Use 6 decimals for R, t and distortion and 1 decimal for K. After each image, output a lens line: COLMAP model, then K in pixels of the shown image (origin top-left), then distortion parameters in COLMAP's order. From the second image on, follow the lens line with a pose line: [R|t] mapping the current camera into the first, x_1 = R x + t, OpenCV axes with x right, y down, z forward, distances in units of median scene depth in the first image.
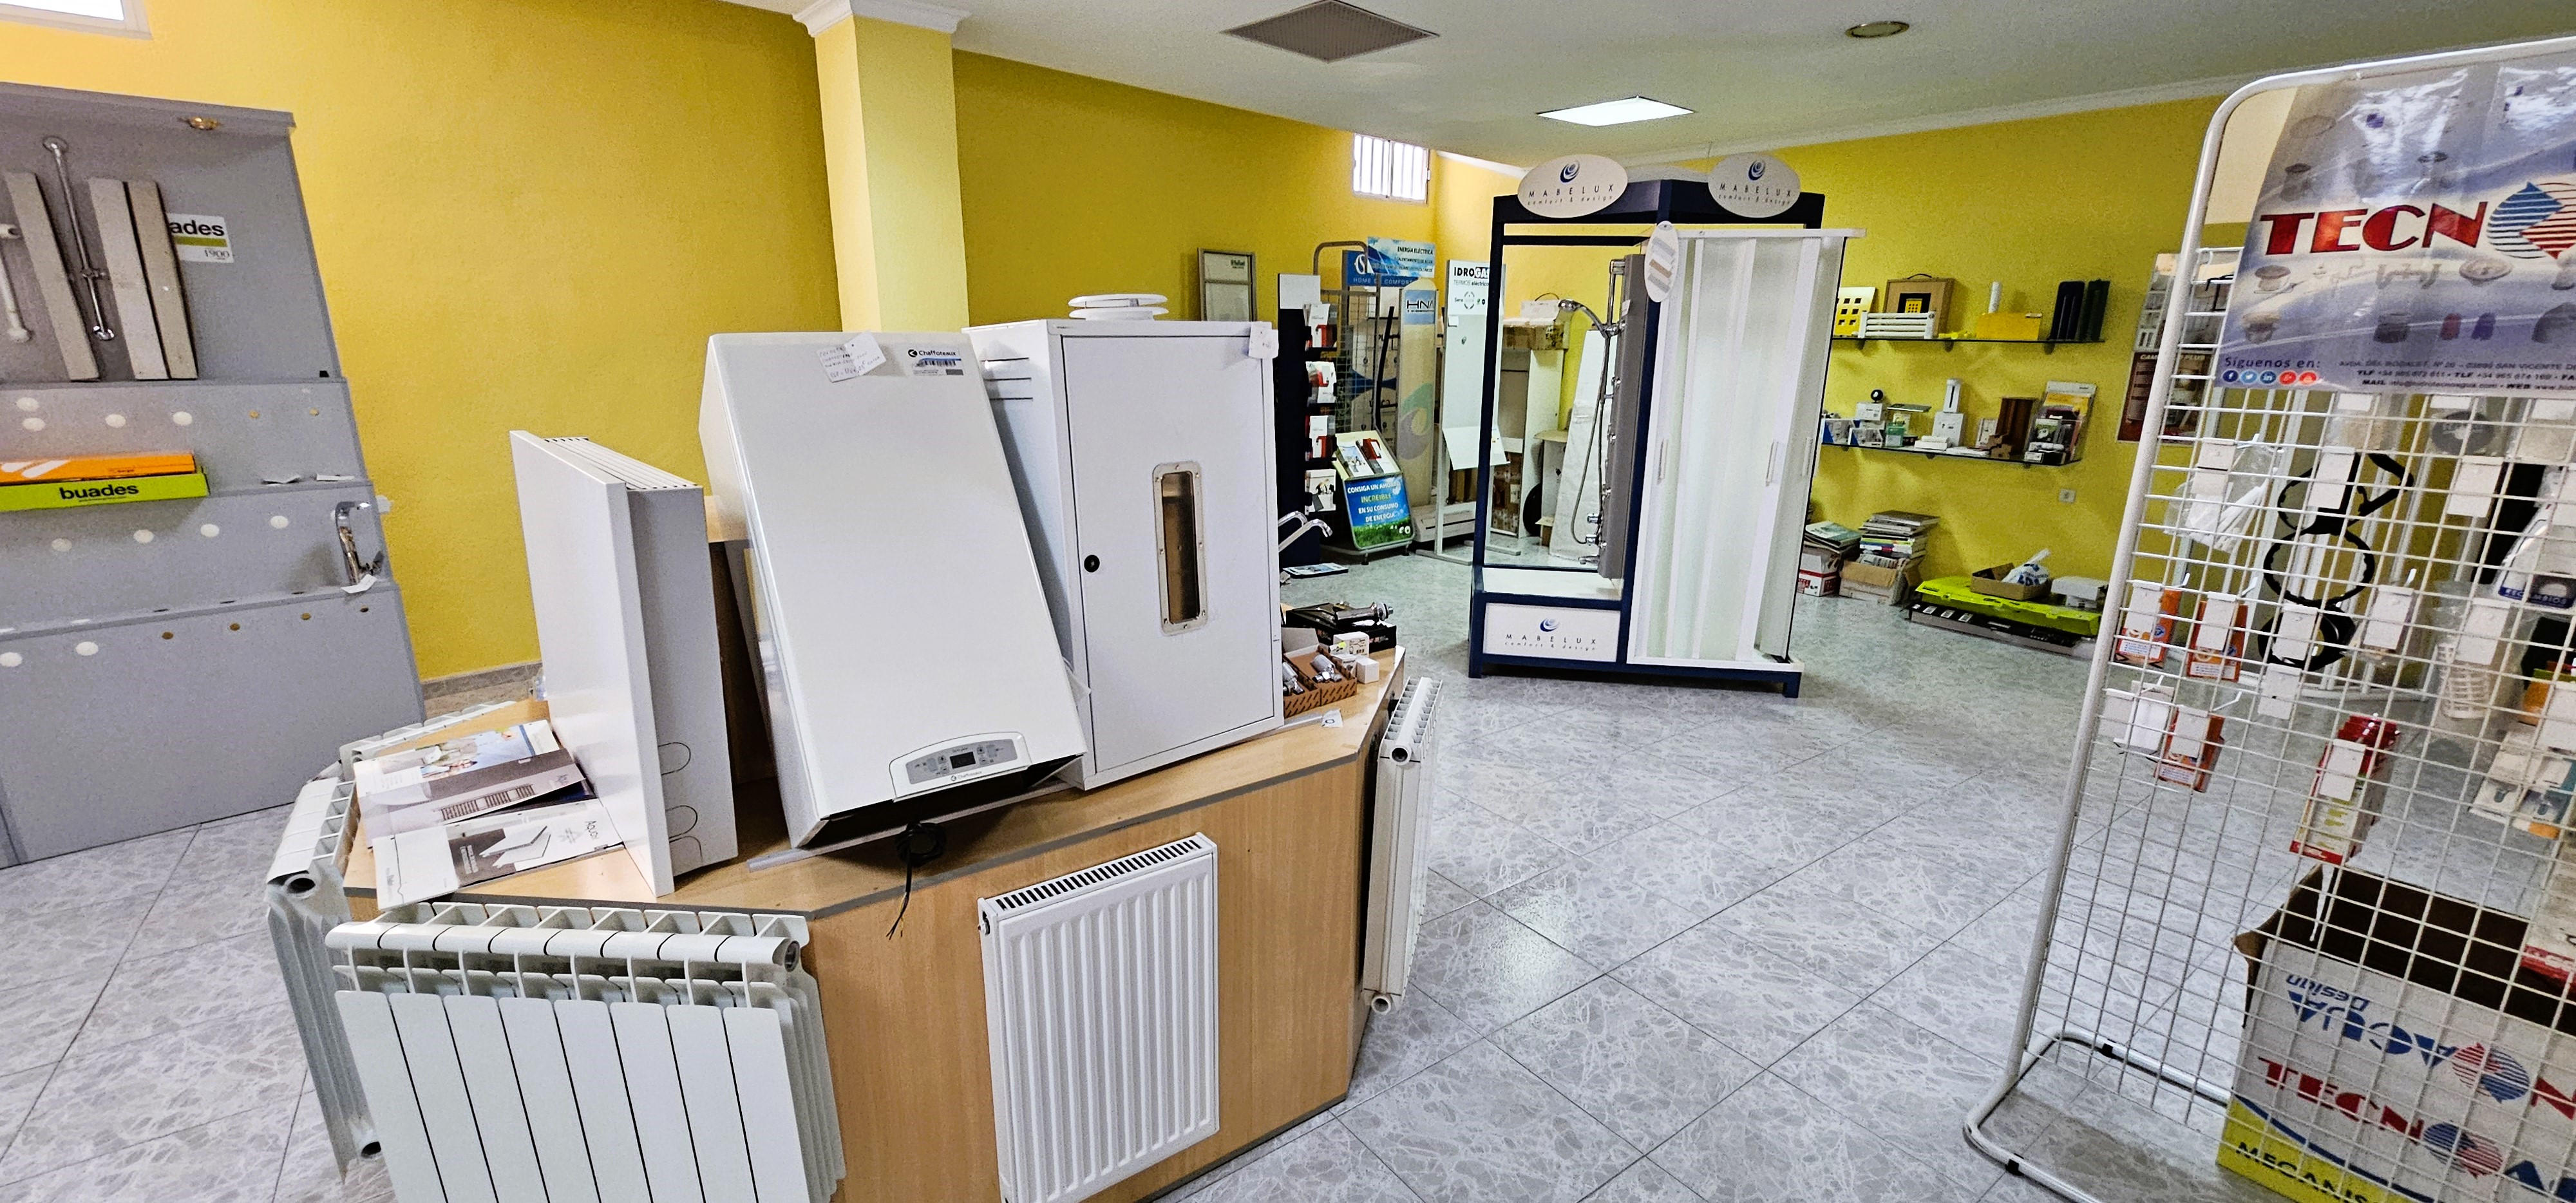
lens RADIAL K [[1054.4, 0, 1299.9], [0, 1054.4, 615.8], [0, 0, 1]] dist [-0.001415, 0.000319]
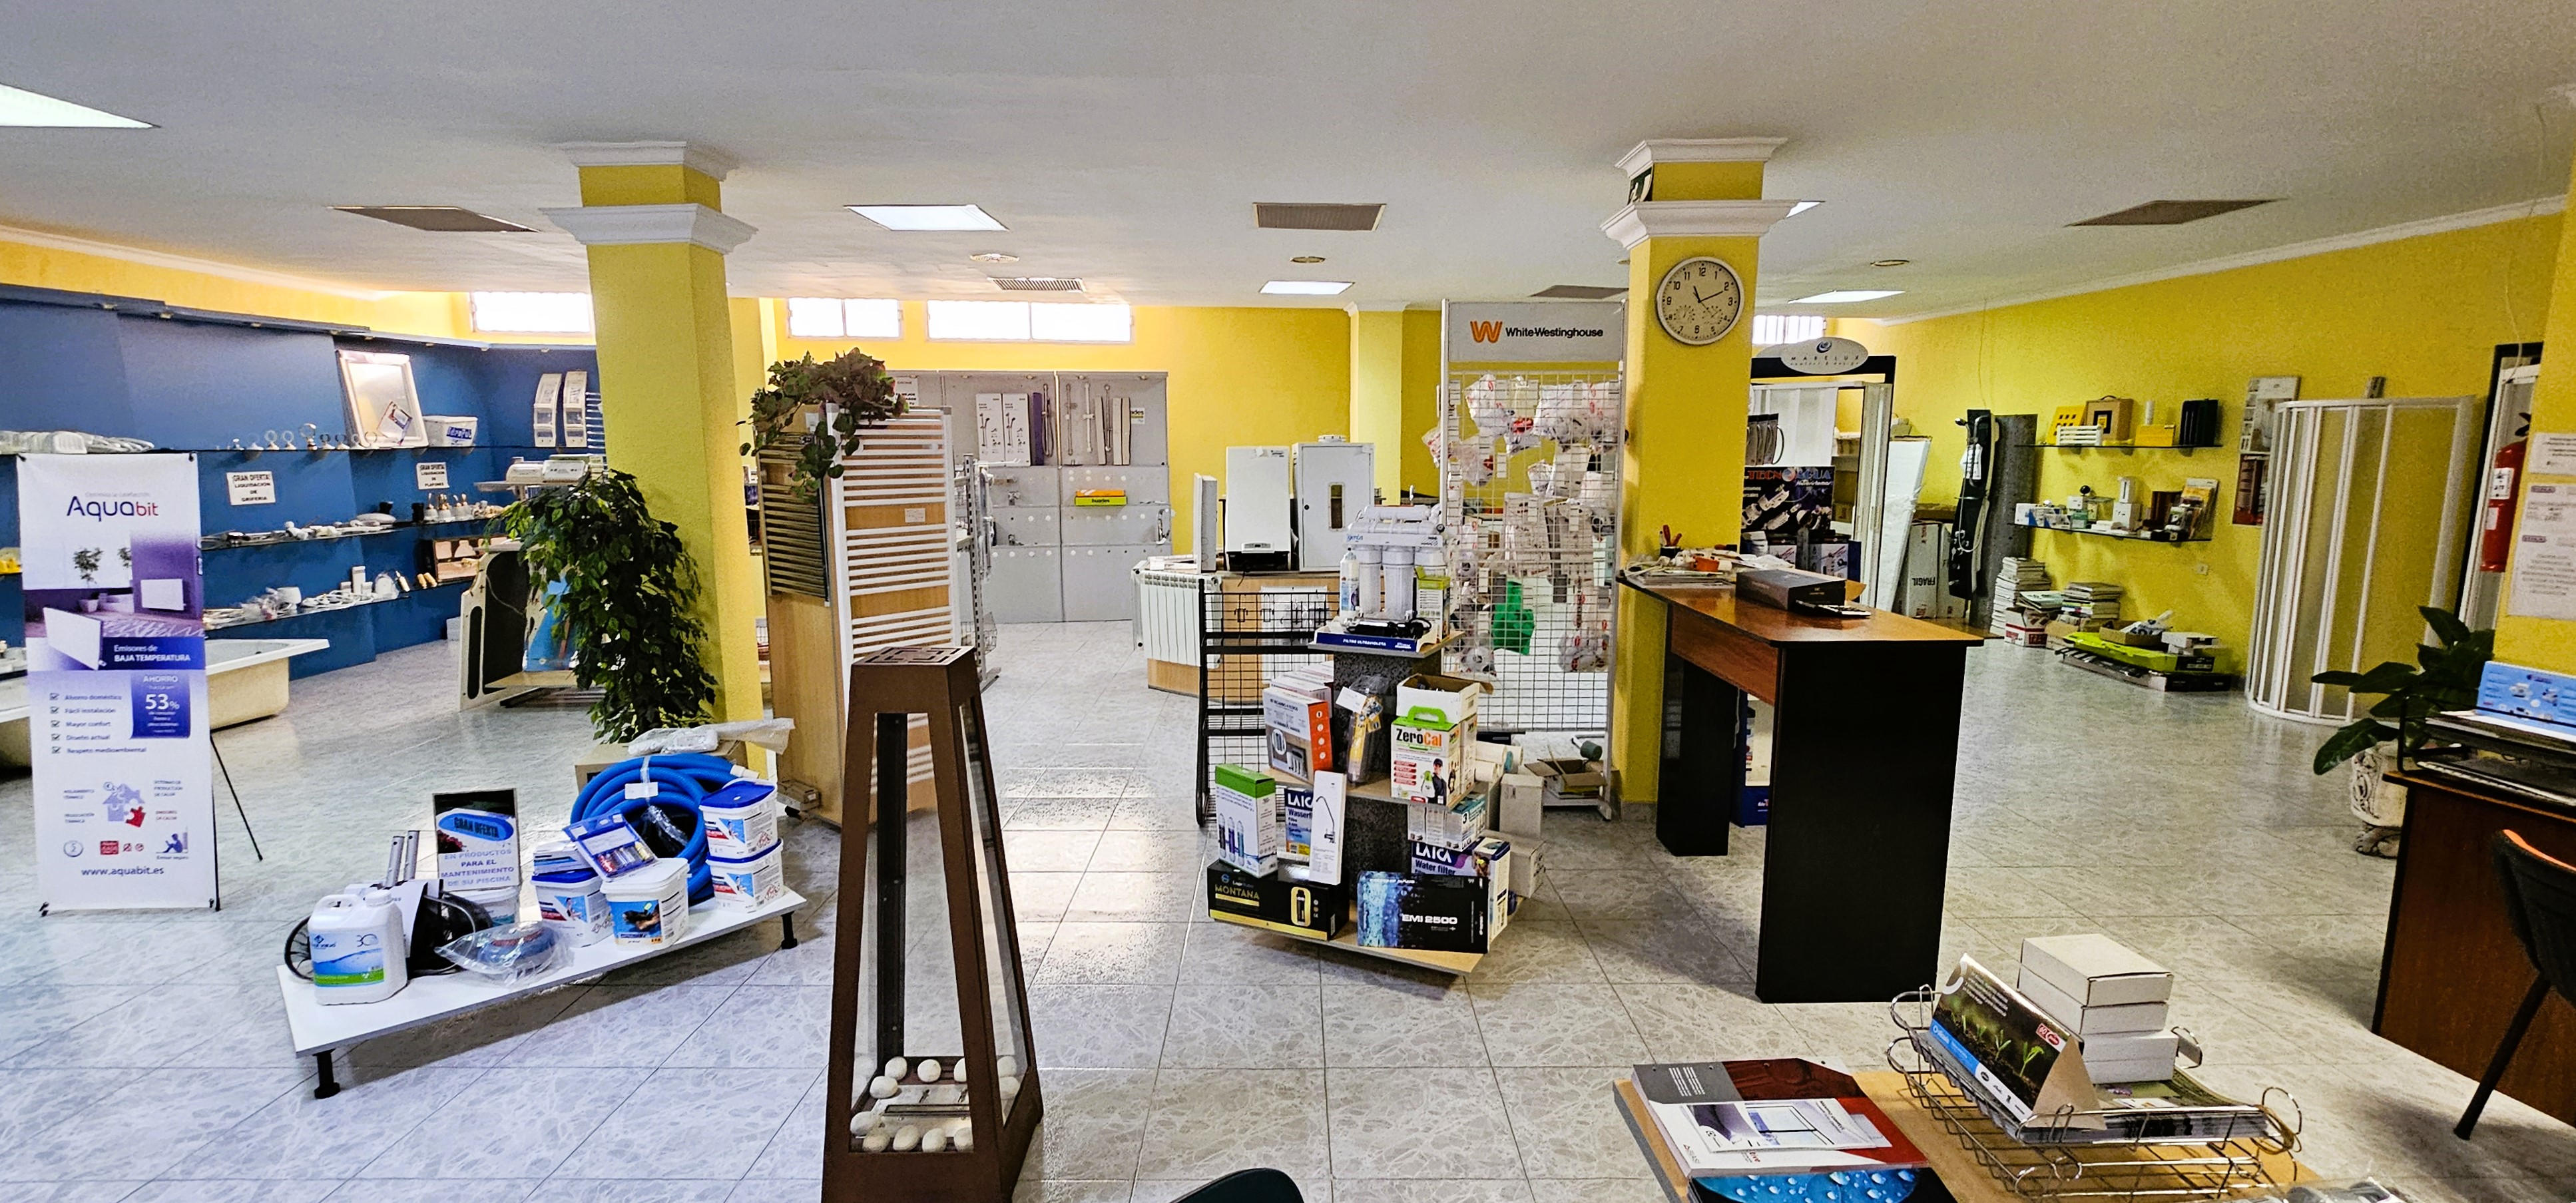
lens RADIAL K [[1054.3, 0, 1279.3], [0, 1054.3, 614.5], [0, 0, 1]] dist [-0.001415, 0.000319]
pose [[0.805920, 0.084157, -0.586012, 0.593246], [-0.145726, 0.987589, -0.058584, 0.170373], [0.573809, 0.132611, 0.808182, -0.613609]]
